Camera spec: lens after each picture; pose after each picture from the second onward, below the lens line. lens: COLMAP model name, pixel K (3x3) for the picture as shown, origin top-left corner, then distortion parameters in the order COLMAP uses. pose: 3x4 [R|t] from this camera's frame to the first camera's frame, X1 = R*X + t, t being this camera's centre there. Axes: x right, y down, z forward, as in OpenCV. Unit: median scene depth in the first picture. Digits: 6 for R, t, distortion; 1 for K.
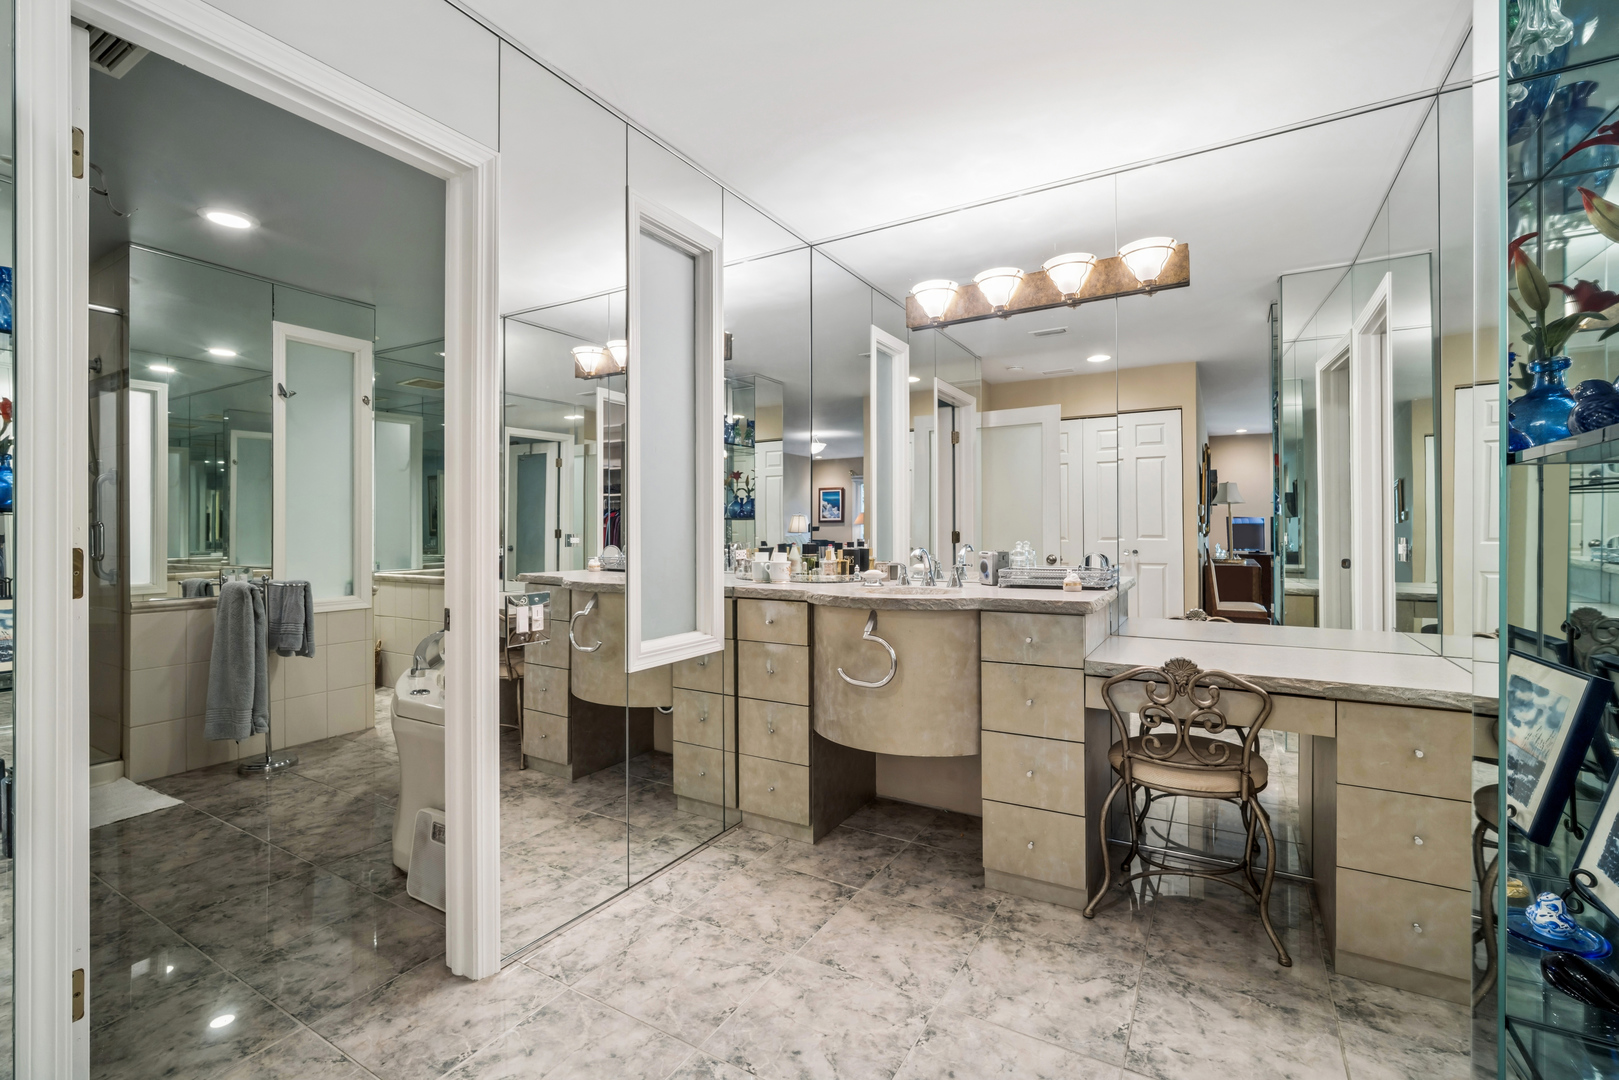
lens RADIAL K [[698.5, 0, 796.9], [0, 698.5, 529.2], [0, 0, 1]] dist [-0.001893, -0.001070]
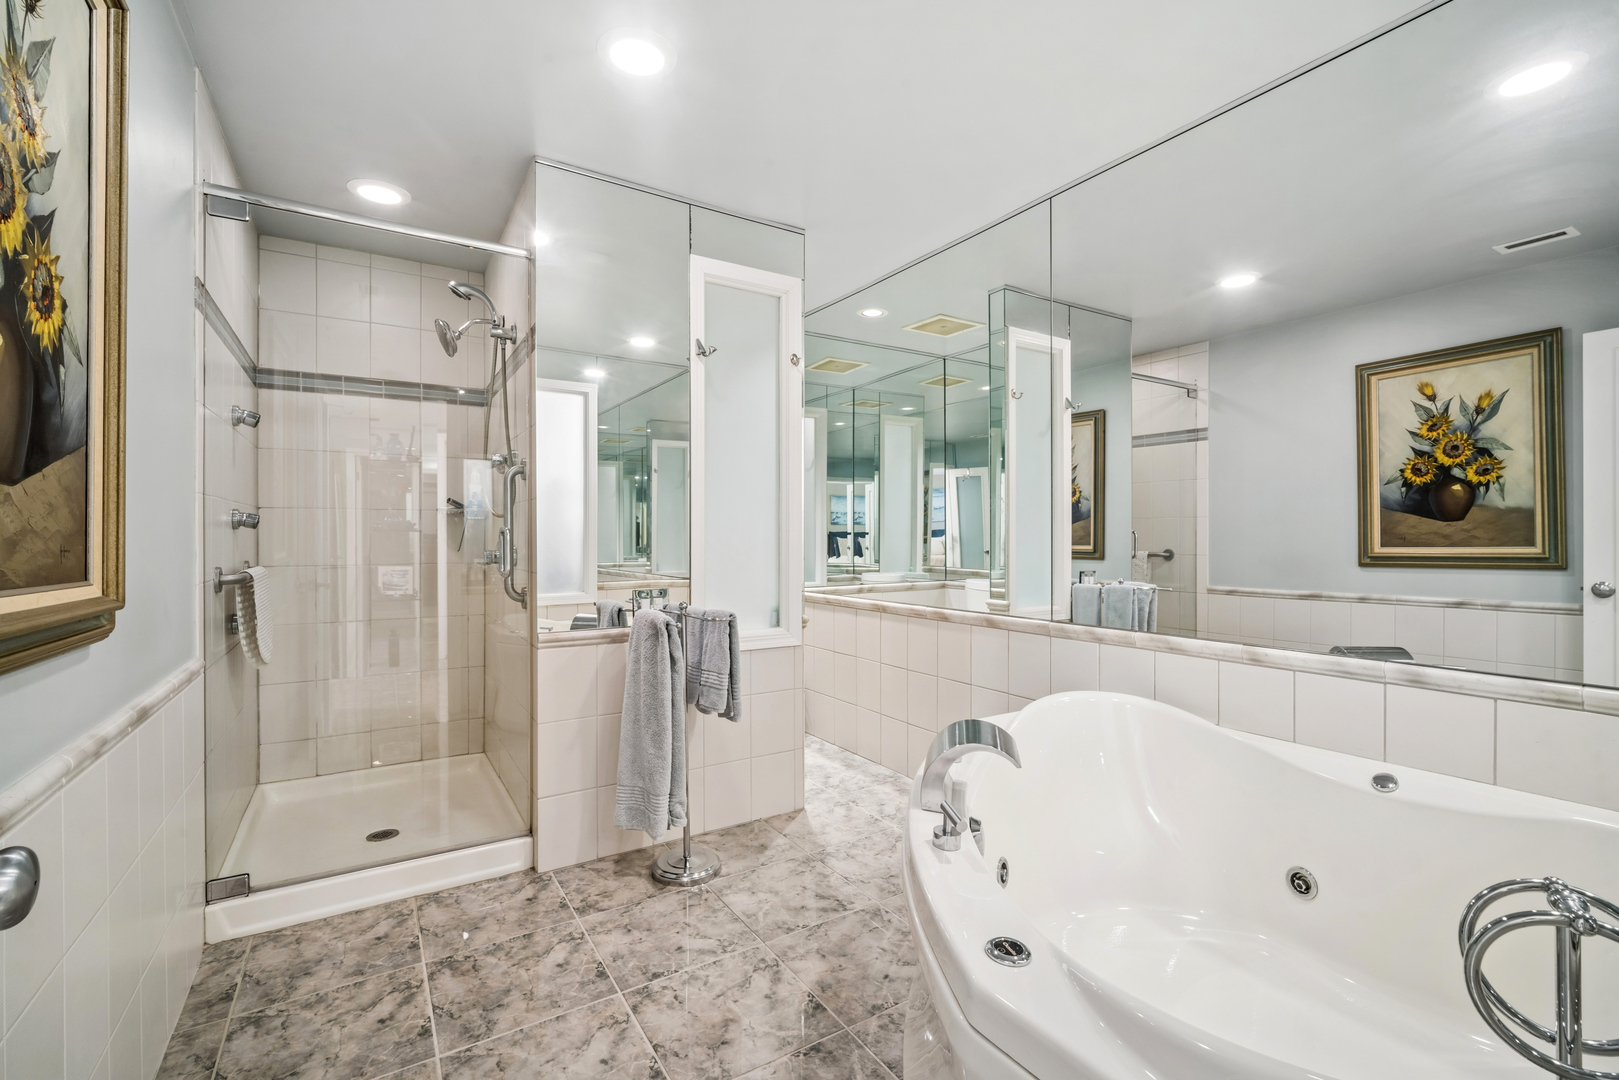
lens RADIAL K [[698.5, 0, 814.5], [0, 698.5, 538.2], [0, 0, 1]] dist [-0.001893, -0.001070]
pose [[0.896829, 0.001575, -0.442375, -0.324464], [-0.000363, 0.999996, 0.002824, -0.000885], [0.442378, -0.002372, 0.896826, 0.417633]]
